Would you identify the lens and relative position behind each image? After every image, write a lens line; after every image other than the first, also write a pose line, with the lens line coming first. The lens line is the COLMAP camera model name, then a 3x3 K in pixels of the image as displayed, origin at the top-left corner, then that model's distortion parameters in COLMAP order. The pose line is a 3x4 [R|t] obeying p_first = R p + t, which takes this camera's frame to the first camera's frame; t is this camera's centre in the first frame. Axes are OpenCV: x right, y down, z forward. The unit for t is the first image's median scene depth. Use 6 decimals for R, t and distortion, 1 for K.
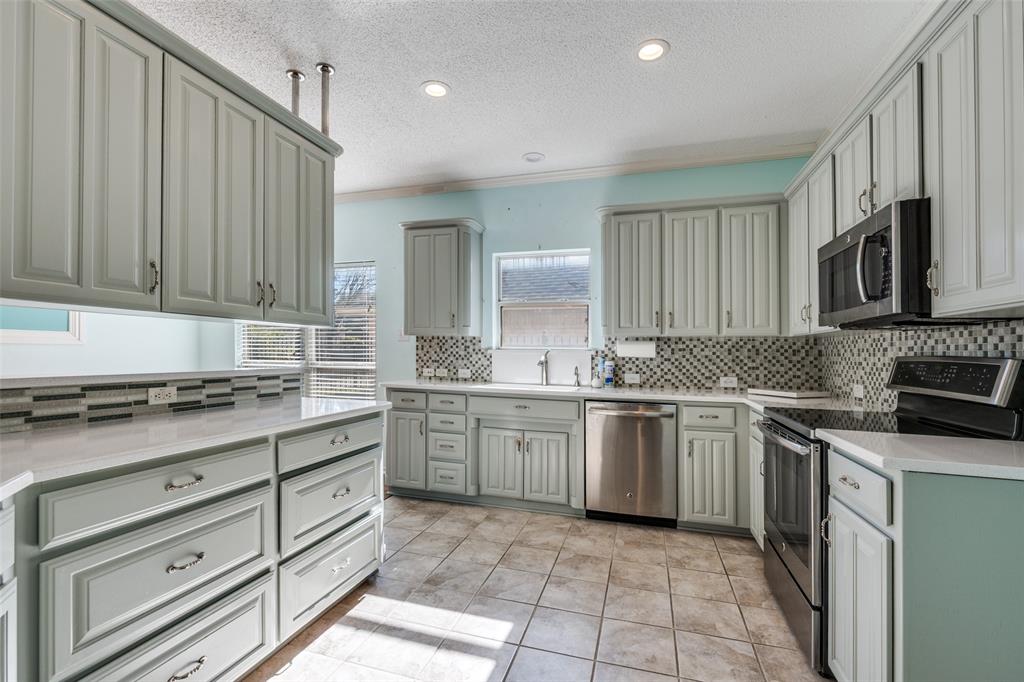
lens RADIAL K [[451.3, 0, 513.2], [0, 451.3, 344.4], [0, 0, 1]] dist [-0.004403, 0.002047]
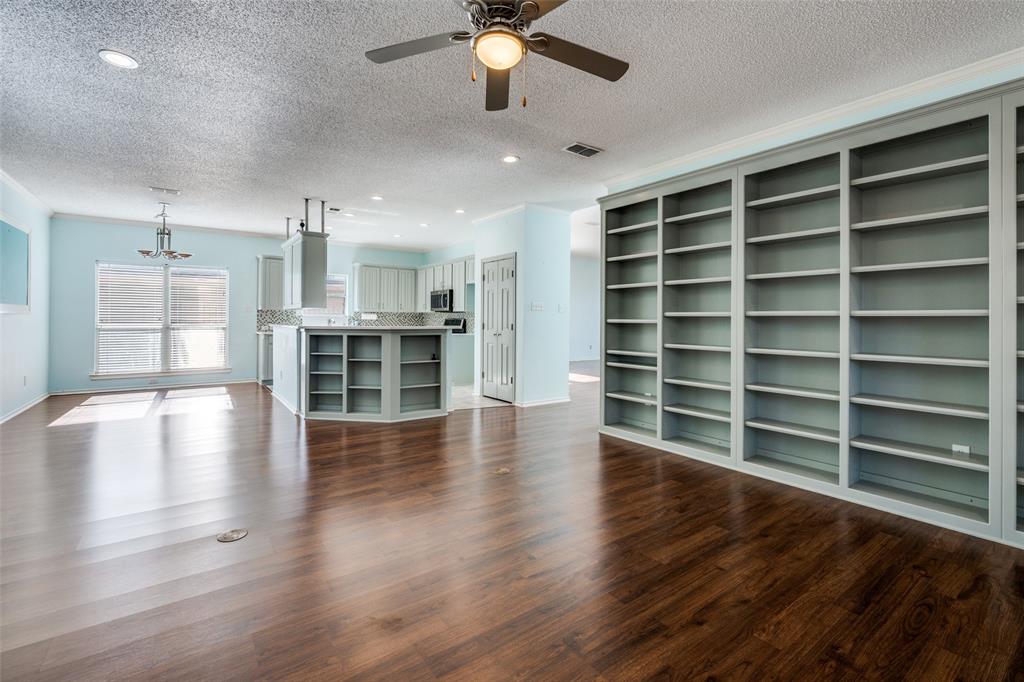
lens RADIAL K [[451.3, 0, 510.4], [0, 451.3, 308.3], [0, 0, 1]] dist [-0.004403, 0.002047]
pose [[0.605413, 0.012646, 0.795811, -1.151624], [-0.013784, 0.999890, -0.005403, -0.029839], [-0.795792, -0.007699, 0.605521, -1.099661]]
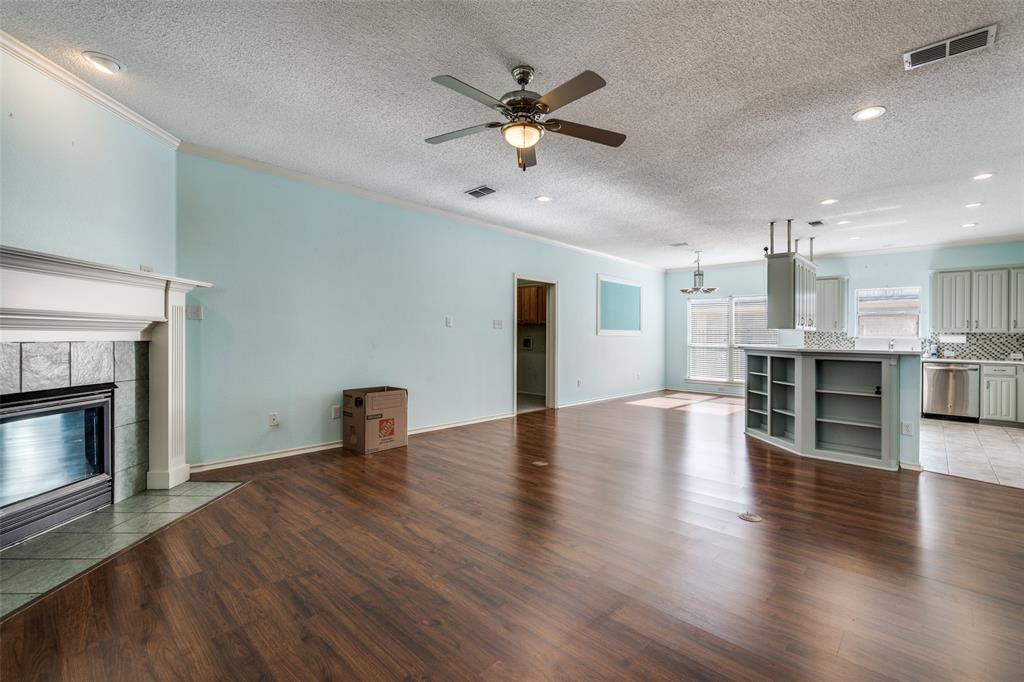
lens RADIAL K [[451.3, 0, 518.1], [0, 451.3, 339.6], [0, 0, 1]] dist [-0.004403, 0.002047]
pose [[0.895098, 0.003767, -0.445854, -0.478163], [0.005800, 0.999781, 0.020092, -0.031000], [0.445832, -0.020570, 0.894880, -1.396505]]
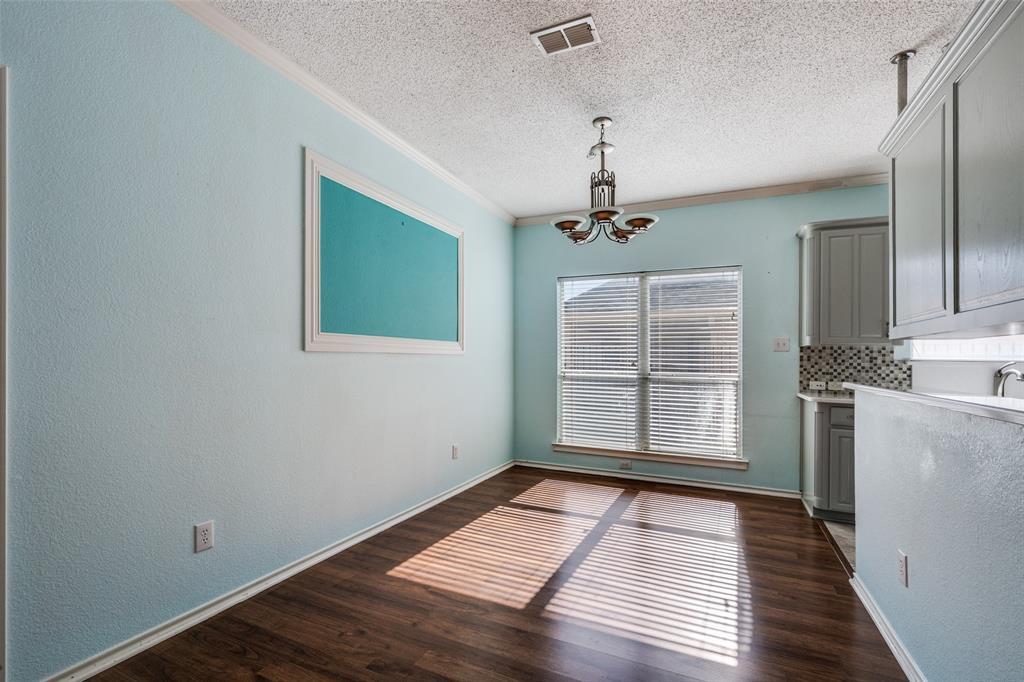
lens RADIAL K [[451.3, 0, 511.0], [0, 451.3, 356.3], [0, 0, 1]] dist [-0.004403, 0.002047]
pose [[0.990149, 0.003356, -0.139979, -0.699272], [-0.001432, 0.999903, 0.013849, -0.009555], [0.140012, -0.013512, 0.990058, 0.003291]]
